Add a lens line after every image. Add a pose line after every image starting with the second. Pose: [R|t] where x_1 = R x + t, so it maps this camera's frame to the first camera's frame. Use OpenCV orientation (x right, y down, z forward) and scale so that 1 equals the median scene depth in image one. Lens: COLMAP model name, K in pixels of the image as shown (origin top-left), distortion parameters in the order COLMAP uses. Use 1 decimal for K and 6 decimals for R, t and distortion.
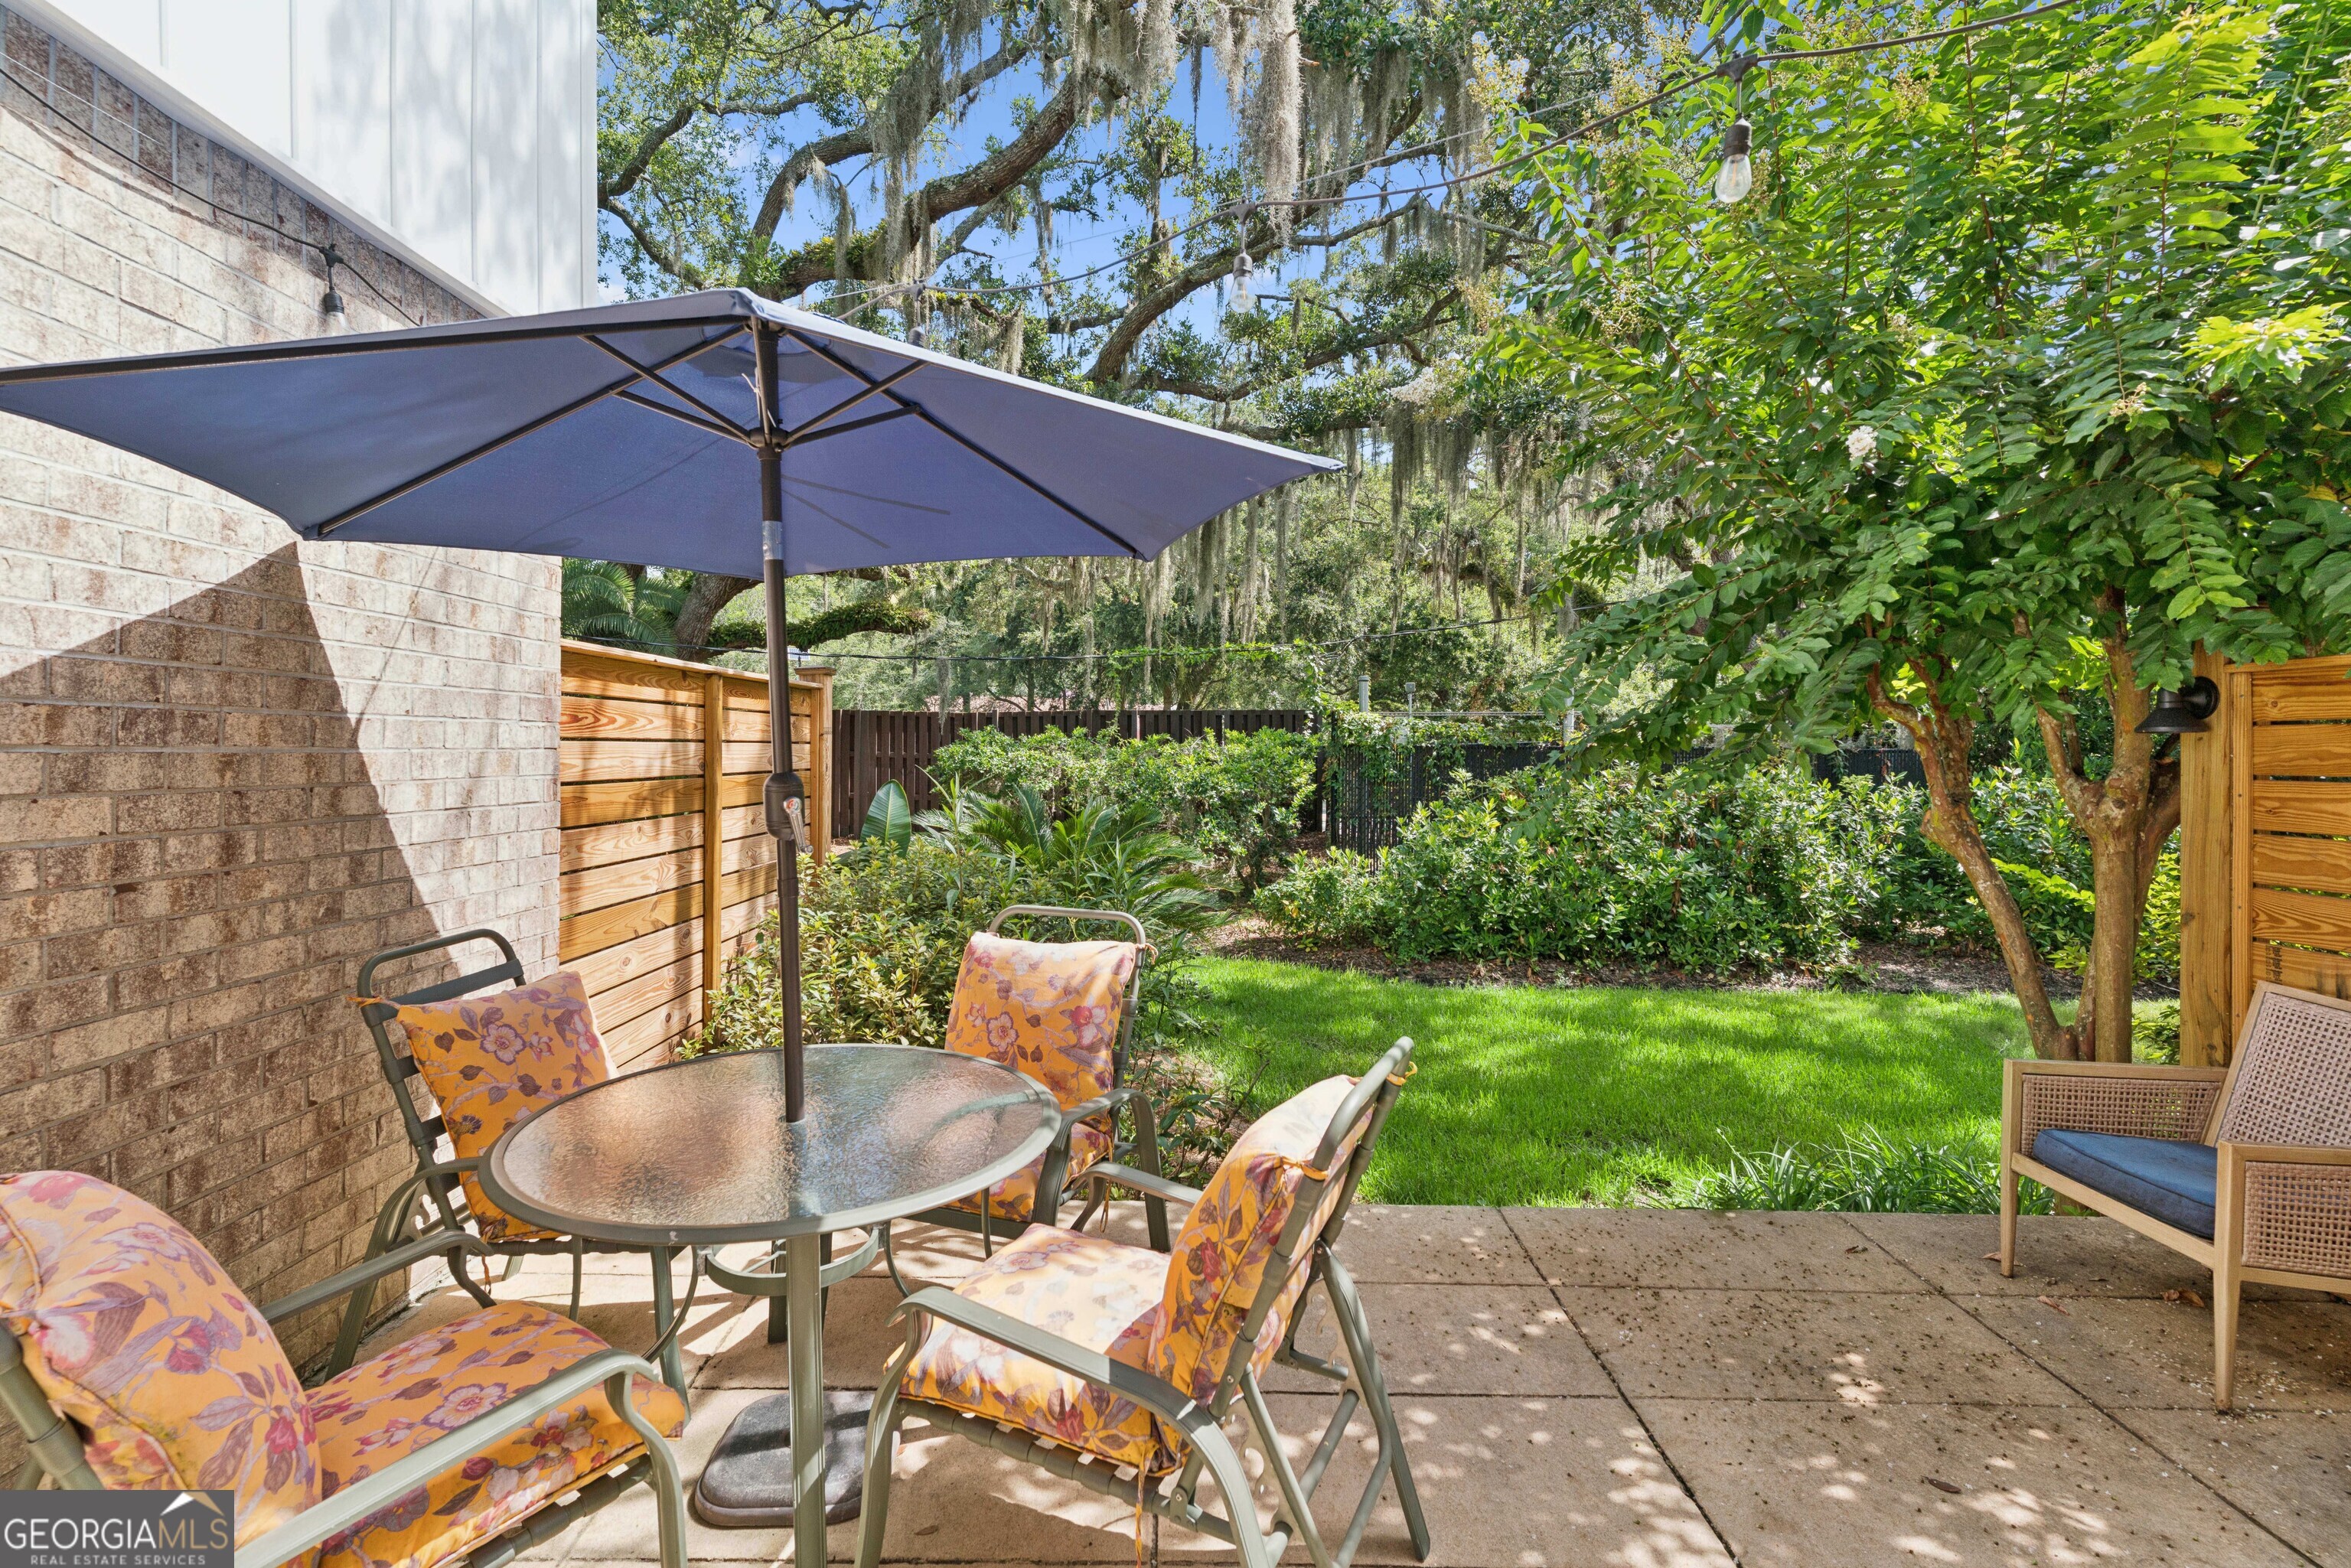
lens RADIAL K [[1123.6, 0, 1178.0], [0, 1123.6, 737.2], [0, 0, 1]] dist [0.002954, -0.000173]
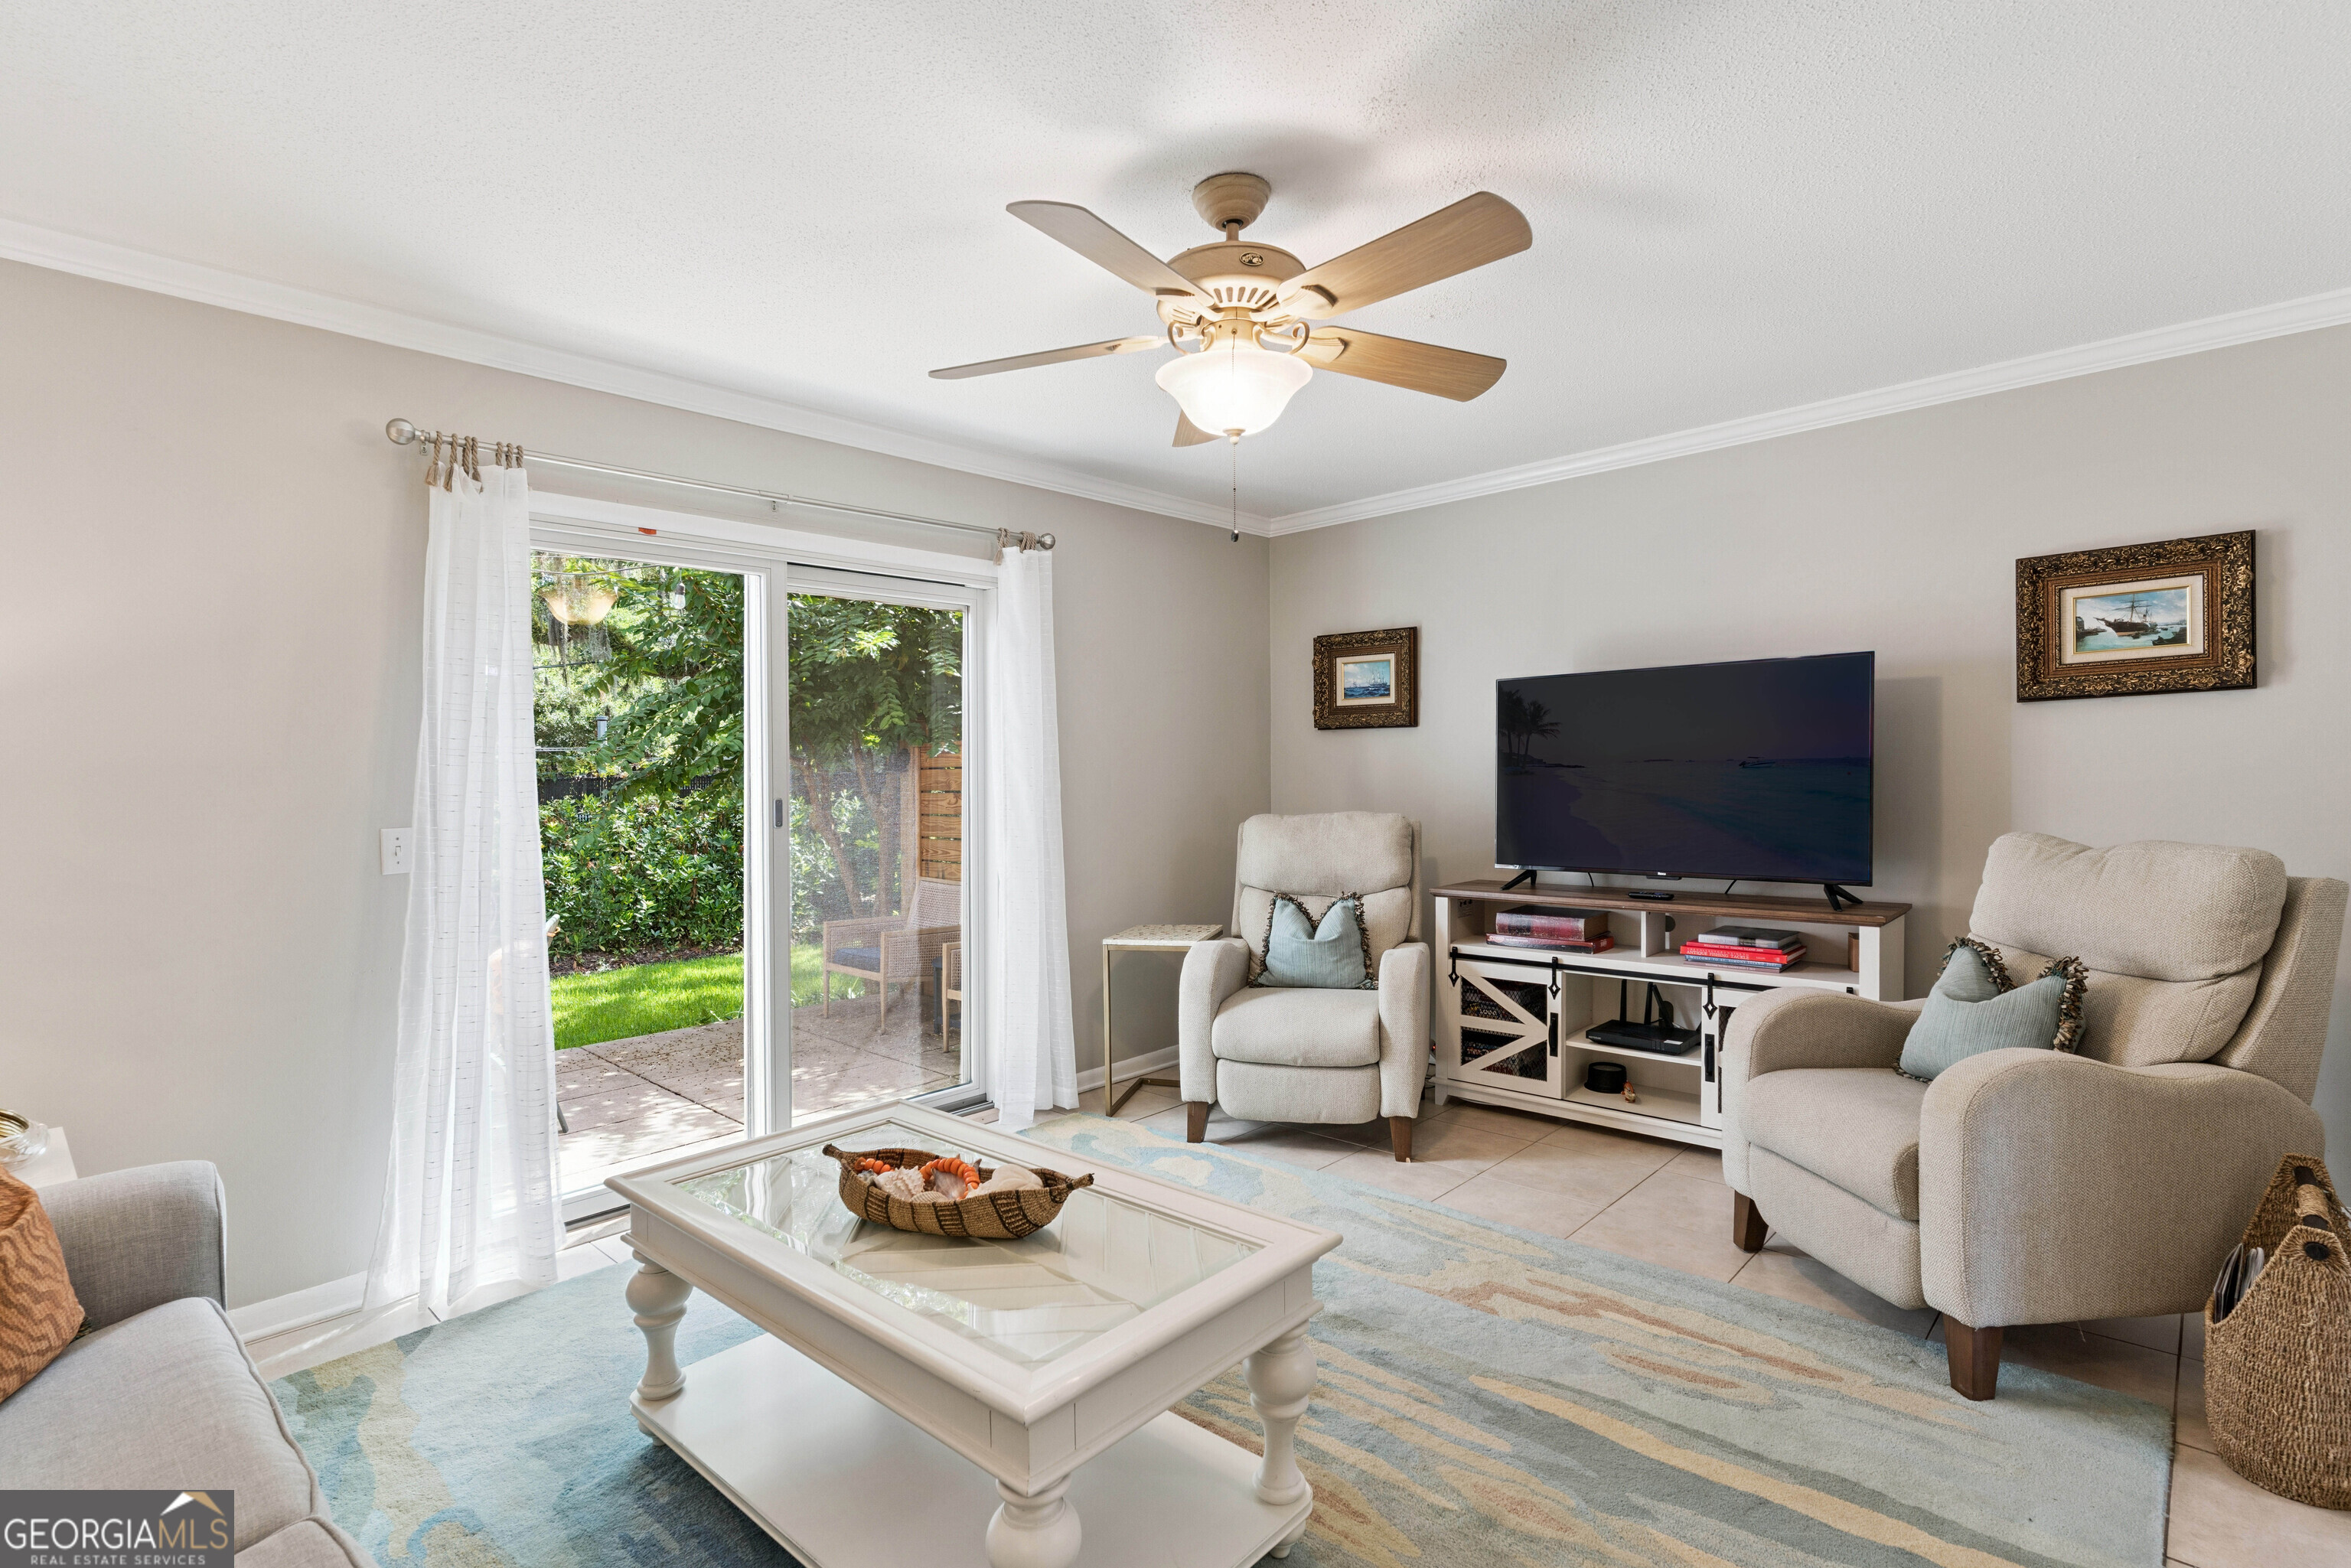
lens RADIAL K [[1127.9, 0, 1175.3], [0, 1127.9, 764.8], [0, 0, 1]] dist [0.005215, 0.001082]
pose [[0.688424, -0.019870, 0.725037, -0.123853], [0.016142, 0.999797, 0.012073, -0.012304], [-0.725129, 0.003392, 0.688605, -0.318541]]
